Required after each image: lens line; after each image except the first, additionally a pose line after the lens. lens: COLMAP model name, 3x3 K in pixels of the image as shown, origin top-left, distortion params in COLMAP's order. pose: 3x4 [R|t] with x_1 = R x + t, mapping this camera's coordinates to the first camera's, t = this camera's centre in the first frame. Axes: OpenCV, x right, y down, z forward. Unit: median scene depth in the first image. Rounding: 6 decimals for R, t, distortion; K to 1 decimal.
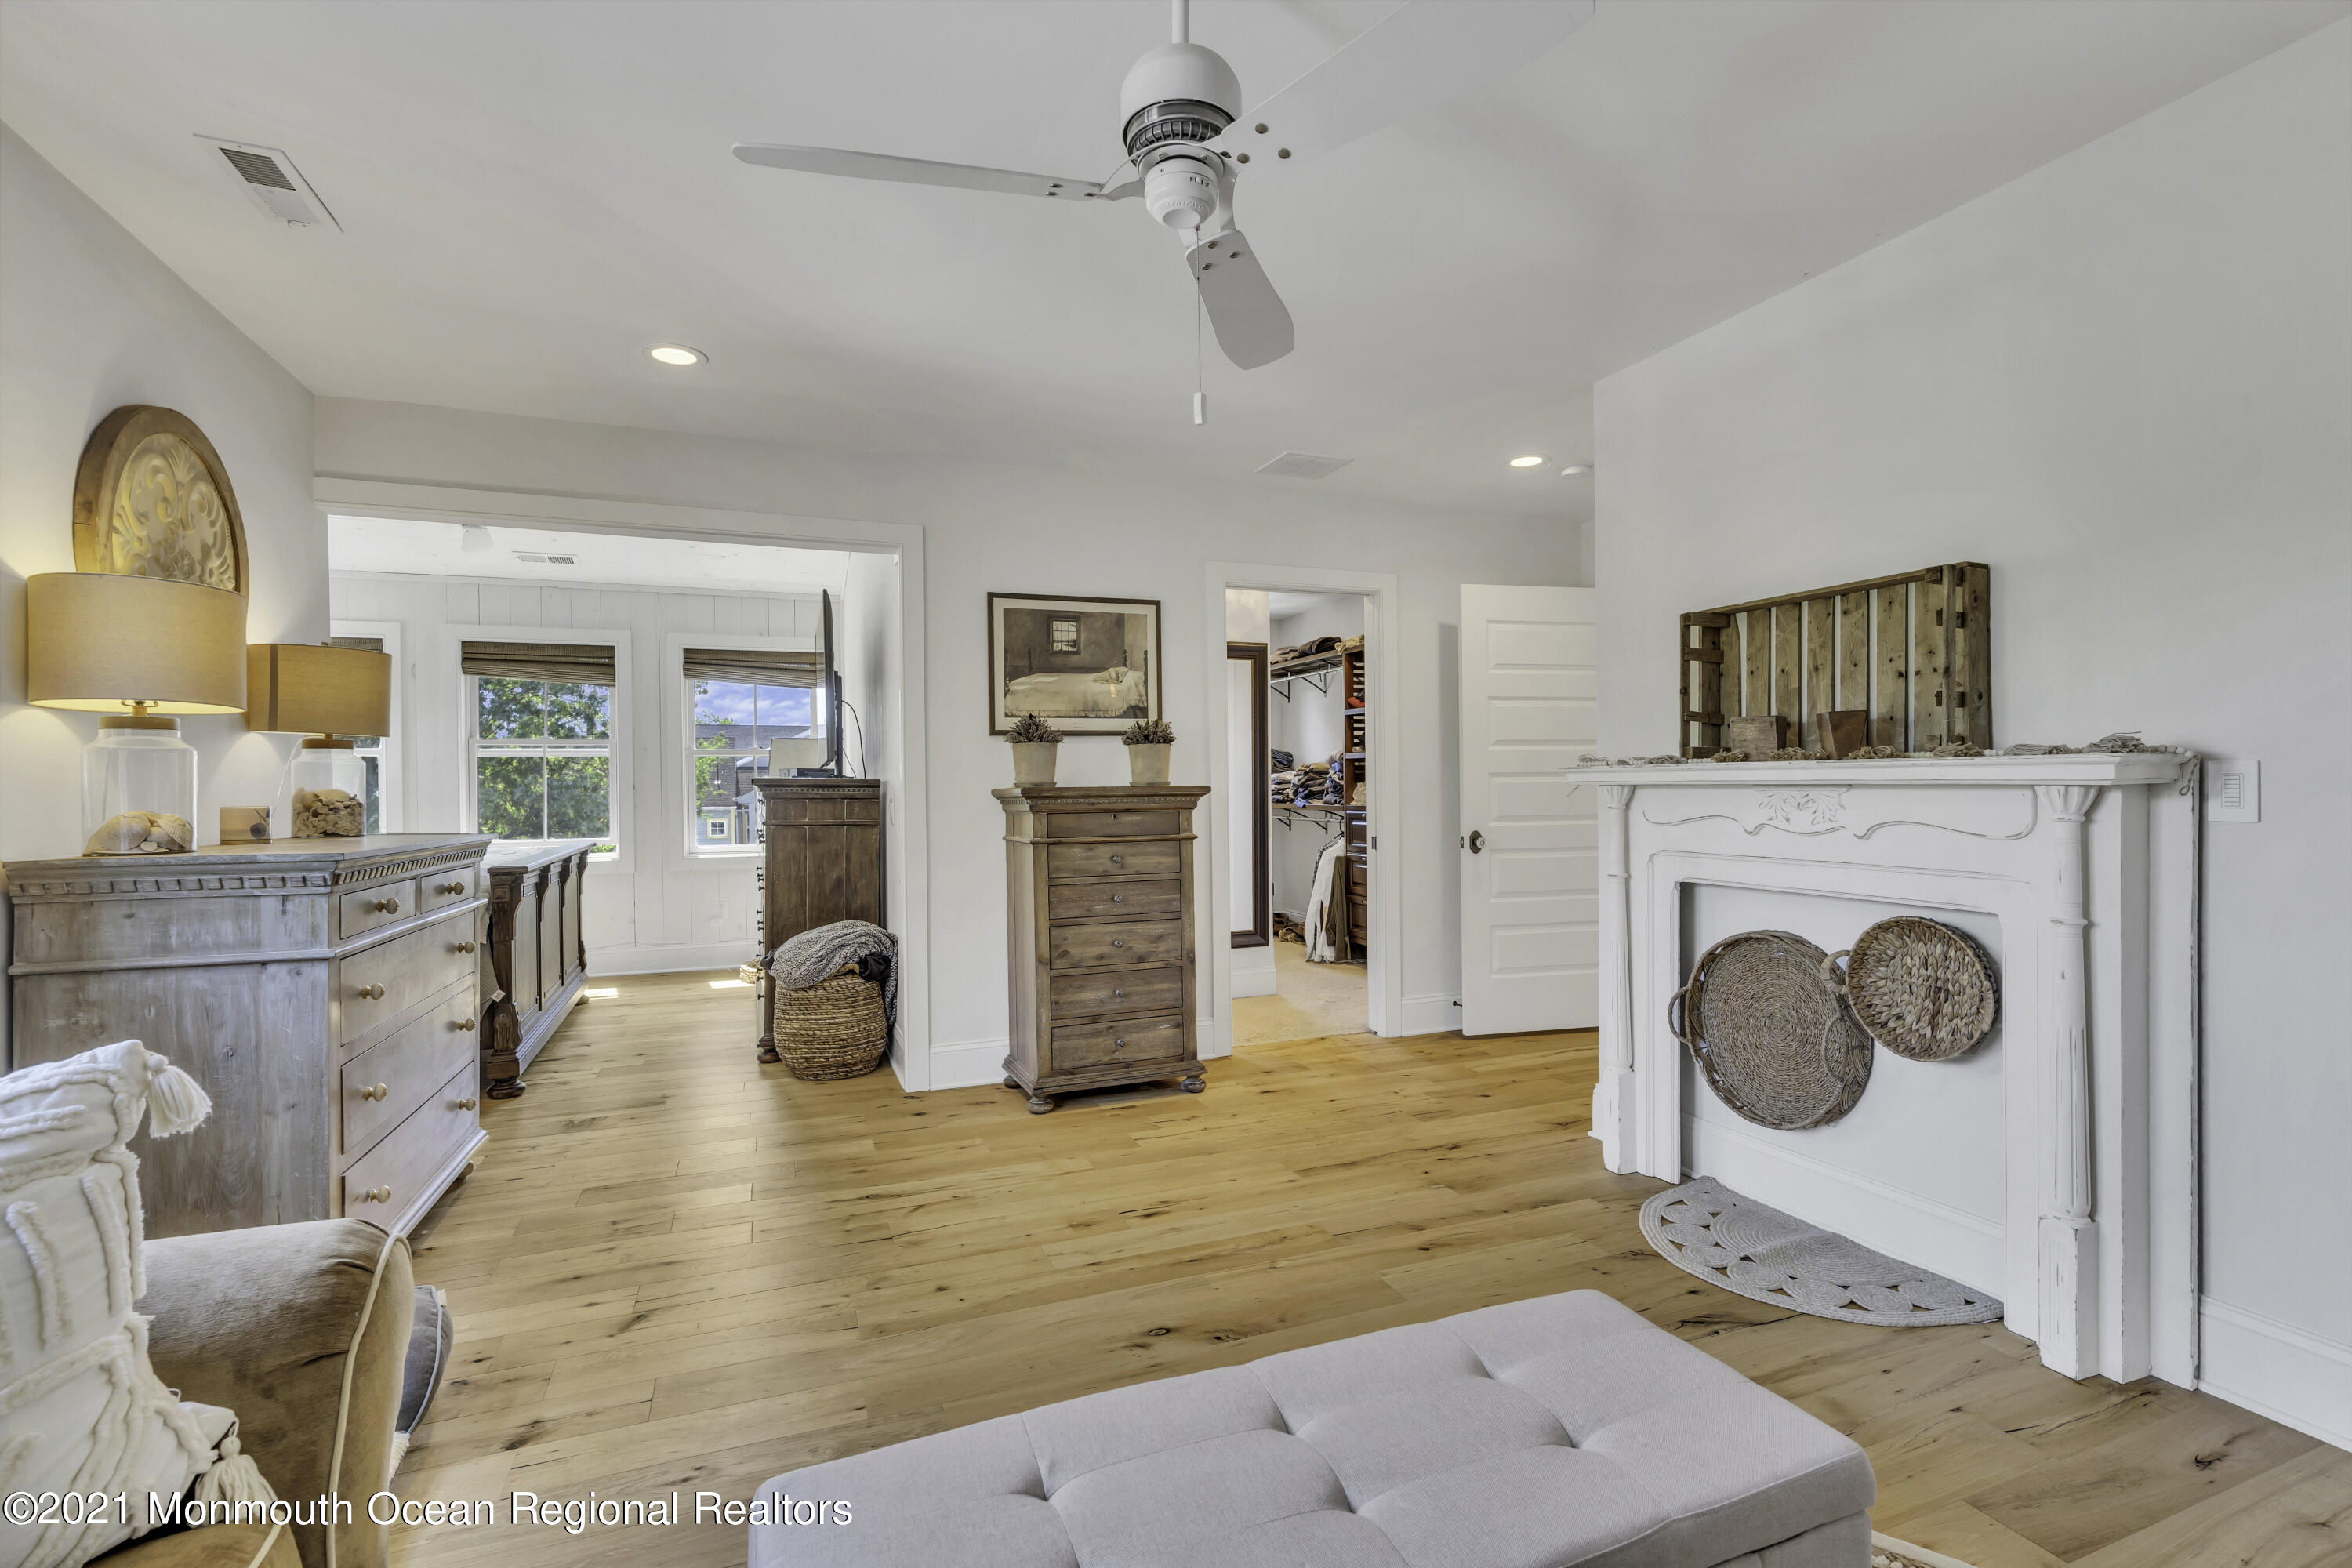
lens RADIAL K [[1060.2, 0, 1193.5], [0, 1060.2, 785.9], [0, 0, 1]] dist [-0.009334, 0.004143]
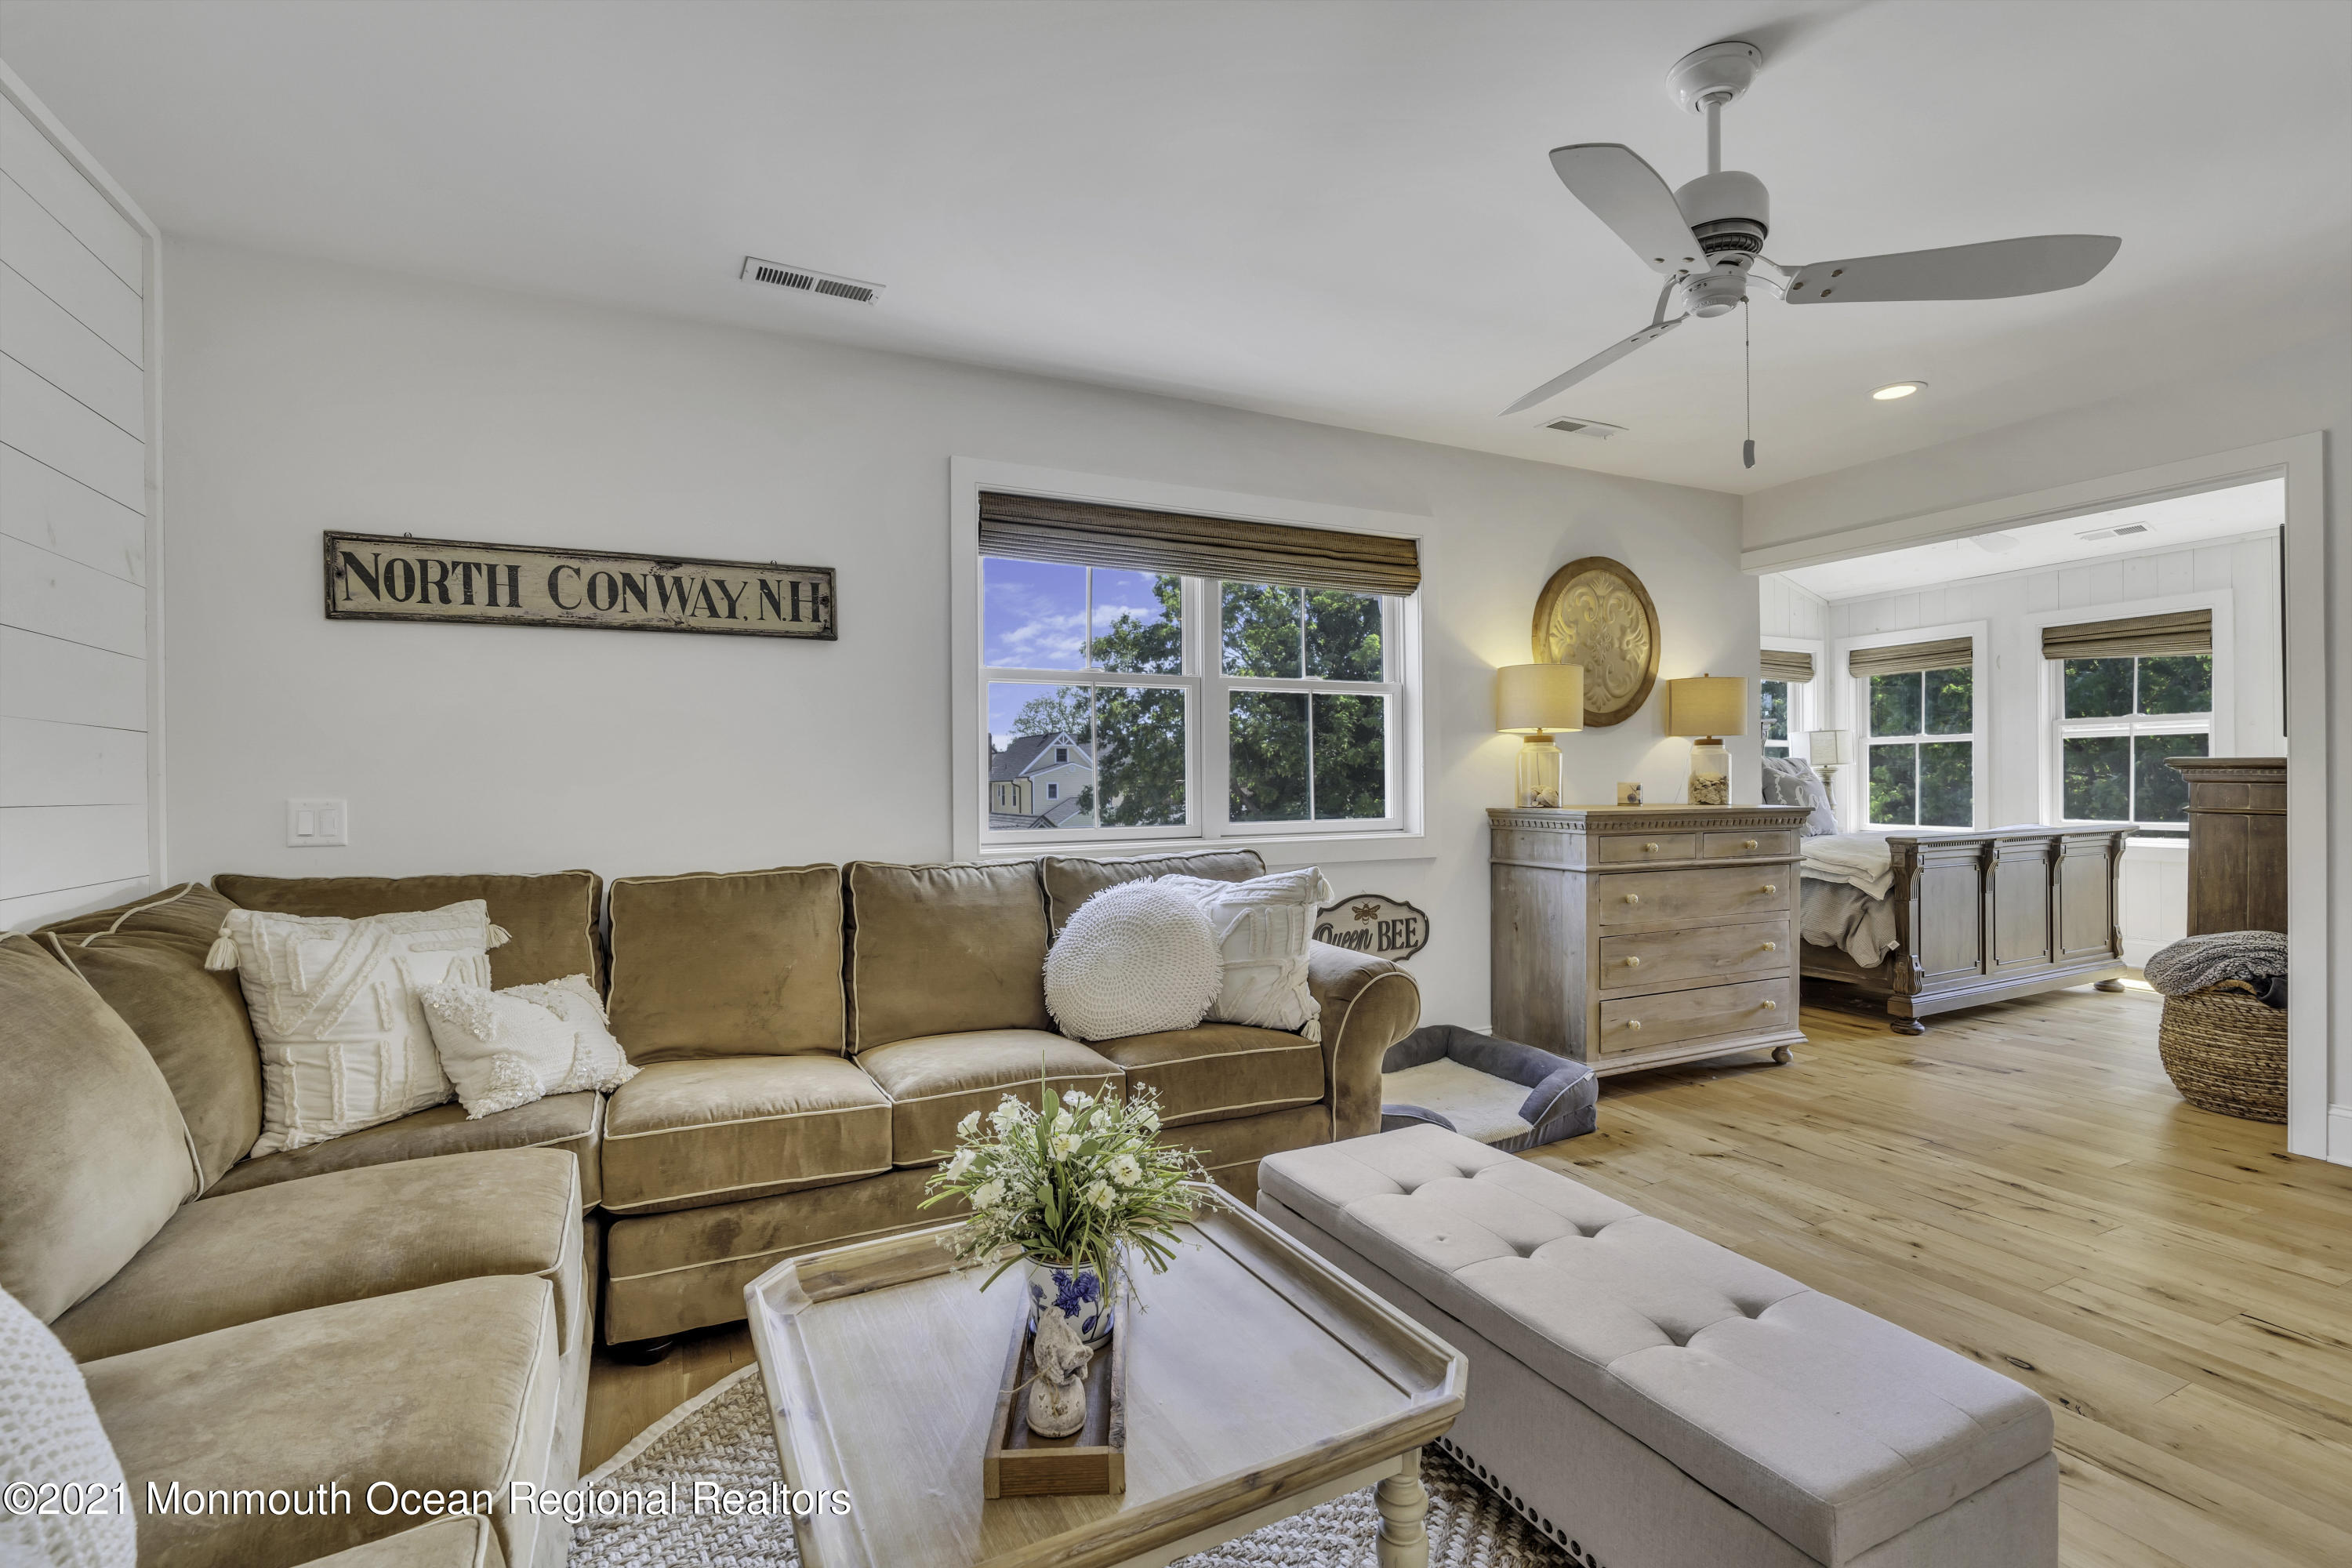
lens RADIAL K [[1060.2, 0, 1190.8], [0, 1060.2, 783.7], [0, 0, 1]] dist [-0.009334, 0.004143]
pose [[0.082992, 0.011998, -0.996478, 0.606561], [0.007494, 0.999892, 0.012663, -0.005490], [0.996522, -0.008518, 0.082893, 0.152527]]
